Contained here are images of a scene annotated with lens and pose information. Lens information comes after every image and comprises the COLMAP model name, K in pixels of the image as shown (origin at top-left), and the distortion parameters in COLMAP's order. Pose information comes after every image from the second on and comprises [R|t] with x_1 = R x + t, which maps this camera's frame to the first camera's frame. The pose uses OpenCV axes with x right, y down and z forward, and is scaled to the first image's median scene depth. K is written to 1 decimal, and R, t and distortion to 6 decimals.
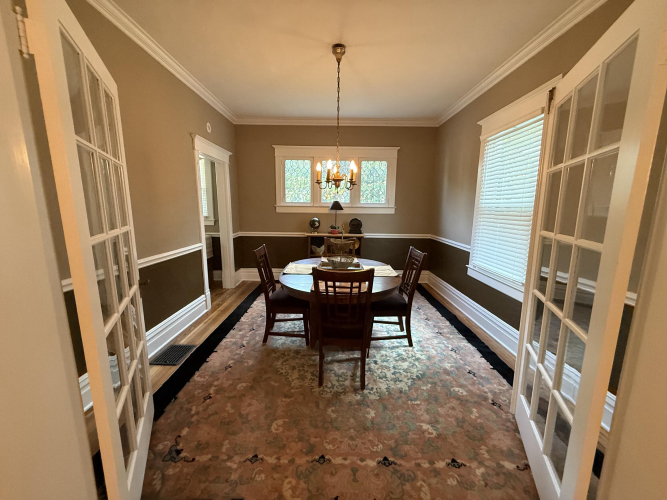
lens RADIAL K [[265.2, 0, 333.7], [0, 265.2, 250.0], [0, 0, 1]] dist [0.000676, -0.000923]
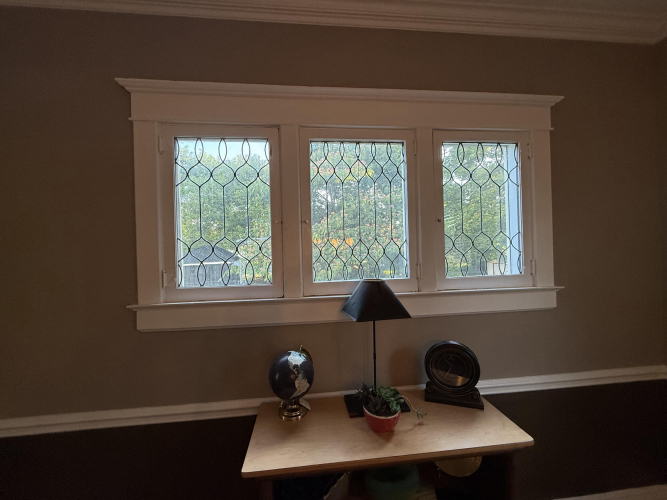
lens RADIAL K [[265.2, 0, 332.7], [0, 265.2, 250.7], [0, 0, 1]] dist [0.000676, -0.000923]
pose [[0.995062, -0.034831, 0.092939, -0.050884], [0.049933, 0.984947, -0.165488, -0.167708], [-0.085776, 0.169312, 0.981823, 0.725825]]
